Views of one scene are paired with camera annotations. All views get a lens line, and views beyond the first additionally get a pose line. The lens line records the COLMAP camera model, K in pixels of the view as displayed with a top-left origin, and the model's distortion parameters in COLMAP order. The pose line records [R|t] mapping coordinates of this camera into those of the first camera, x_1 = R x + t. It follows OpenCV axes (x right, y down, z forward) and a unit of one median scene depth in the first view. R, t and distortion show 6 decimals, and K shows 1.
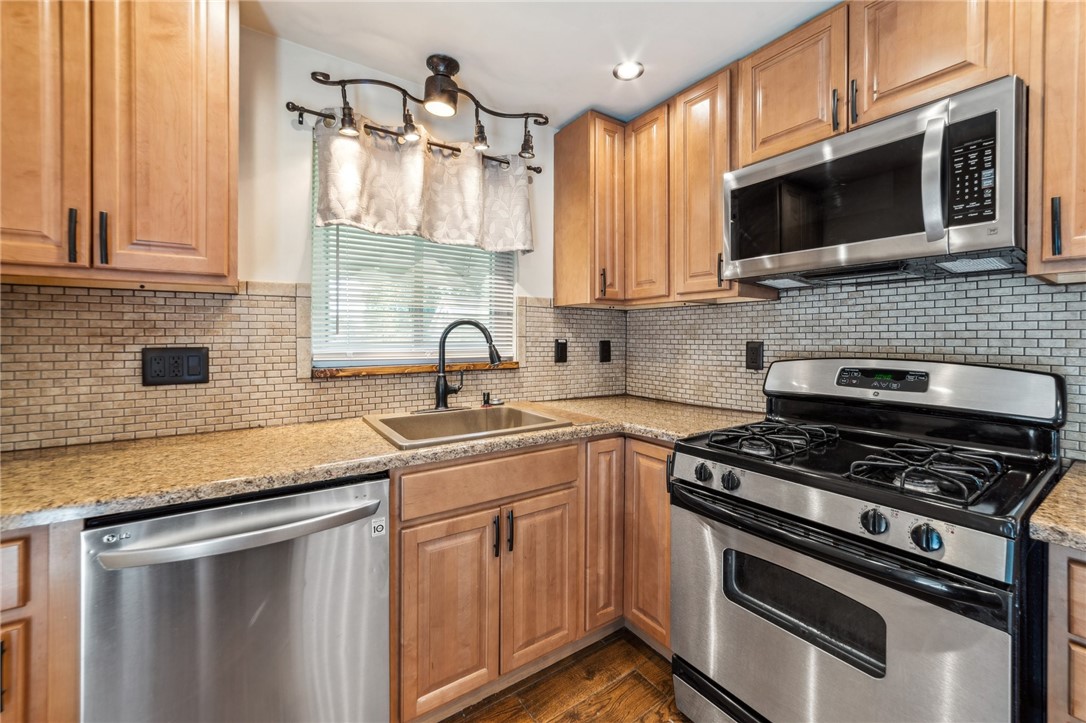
lens RADIAL K [[442.1, 0, 565.4], [0, 442.1, 333.1], [0, 0, 1]] dist [0.000254, 0.000738]
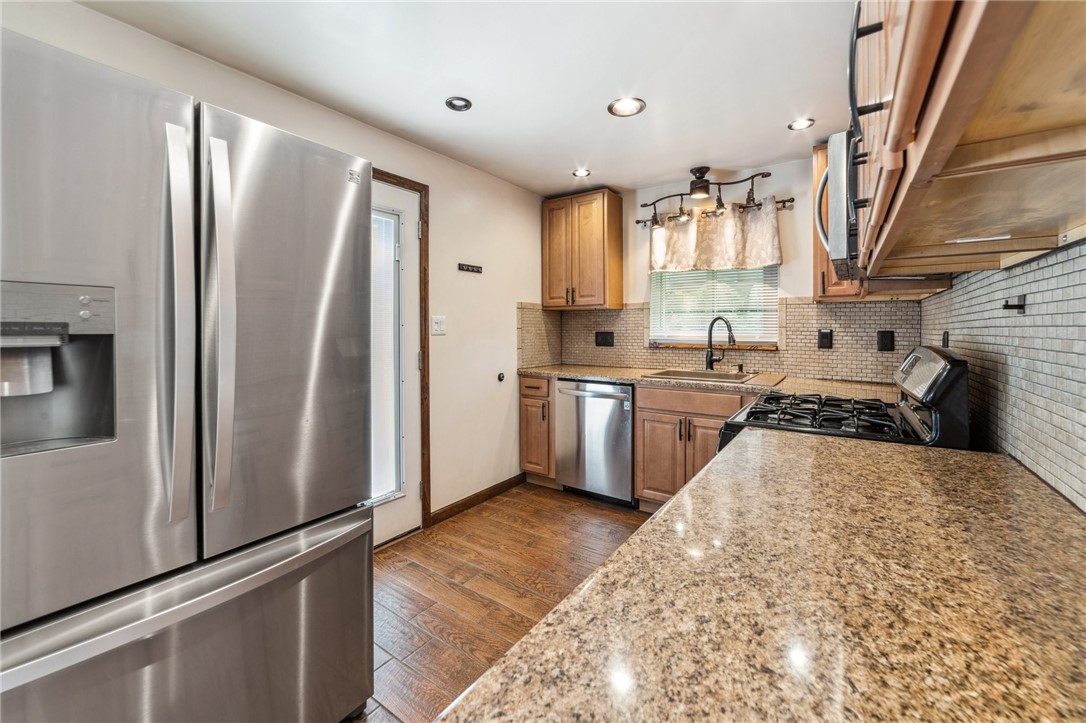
lens RADIAL K [[442.1, 0, 531.5], [0, 442.1, 331.0], [0, 0, 1]] dist [0.000254, 0.000738]
pose [[0.342496, 0.009036, -0.939476, 1.172846], [0.011348, 0.999841, 0.013753, -0.009883], [0.939451, -0.015371, 0.342339, -0.228423]]
